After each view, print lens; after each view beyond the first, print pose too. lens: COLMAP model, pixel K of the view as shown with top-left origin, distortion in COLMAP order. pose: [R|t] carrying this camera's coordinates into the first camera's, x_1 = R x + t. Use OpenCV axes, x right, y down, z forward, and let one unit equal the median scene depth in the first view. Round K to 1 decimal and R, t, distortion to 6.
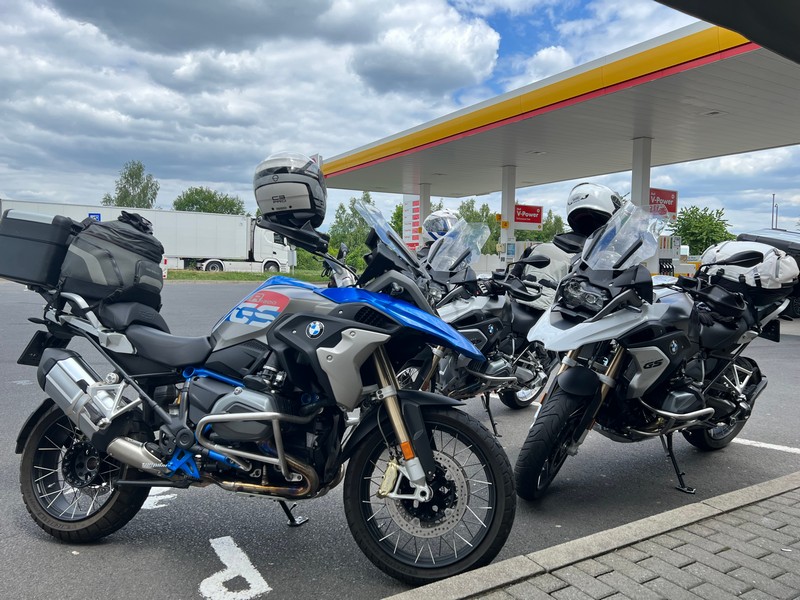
lens RADIAL K [[597.9, 0, 407.8], [0, 597.9, 301.1], [0, 0, 1]] dist [0.038369, -0.027732]
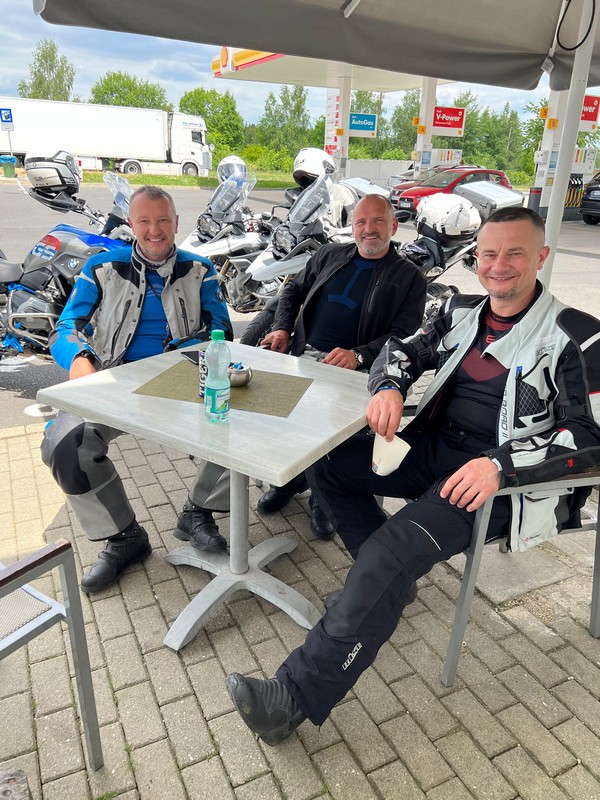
lens RADIAL K [[597.9, 0, 295.3], [0, 597.9, 404.3], [0, 0, 1]] dist [0.038369, -0.027732]
pose [[0.996419, 0.047884, -0.069685, 0.332126], [-0.023620, 0.949006, 0.314372, -0.068088], [0.081185, -0.311600, 0.946739, -0.354522]]
